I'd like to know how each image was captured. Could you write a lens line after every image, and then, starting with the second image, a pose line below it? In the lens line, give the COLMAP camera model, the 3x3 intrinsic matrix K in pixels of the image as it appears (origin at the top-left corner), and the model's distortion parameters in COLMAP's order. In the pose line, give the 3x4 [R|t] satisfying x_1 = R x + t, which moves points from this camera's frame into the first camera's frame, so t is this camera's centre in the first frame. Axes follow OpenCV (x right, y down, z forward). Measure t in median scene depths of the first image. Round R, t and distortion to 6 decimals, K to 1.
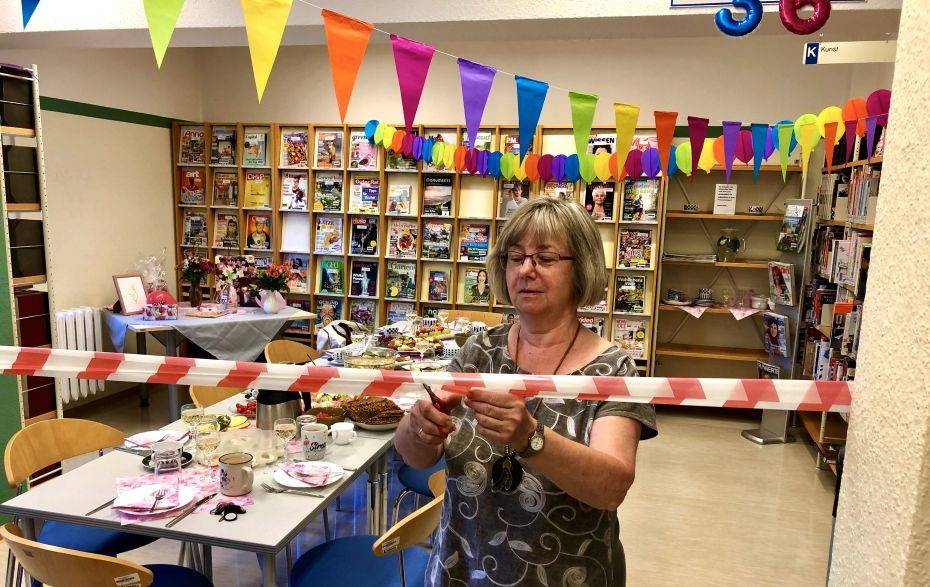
lens RADIAL K [[751.5, 0, 464.6], [0, 751.5, 310.0], [0, 0, 1]] dist [0.035726, -0.007560]
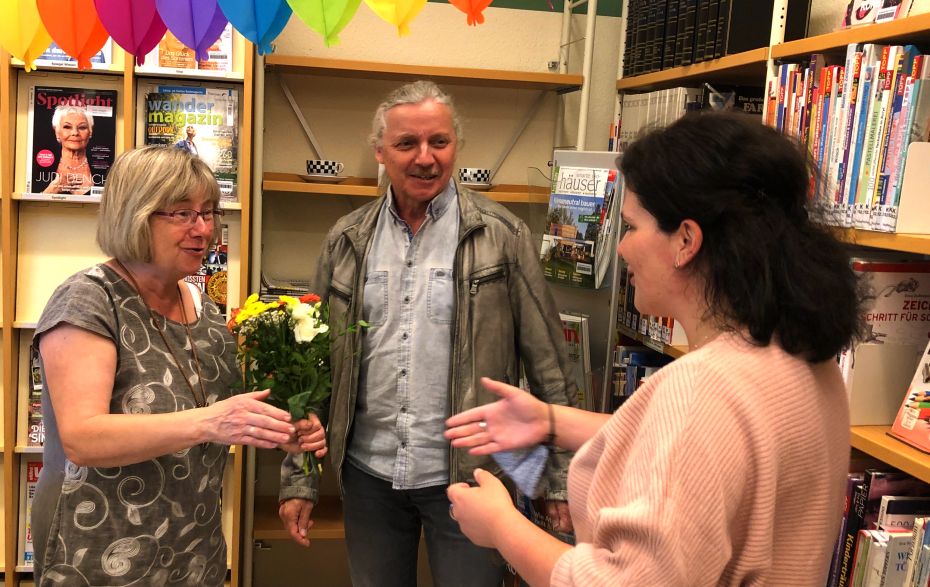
lens RADIAL K [[907.7, 0, 461.2], [0, 907.7, 277.2], [0, 0, 1]] dist [0.193298, -0.289785]
pose [[0.897414, -0.034670, 0.439826, 0.153287], [0.041173, 0.999138, -0.005249, -0.073794], [-0.439265, 0.022820, 0.898068, 0.546126]]
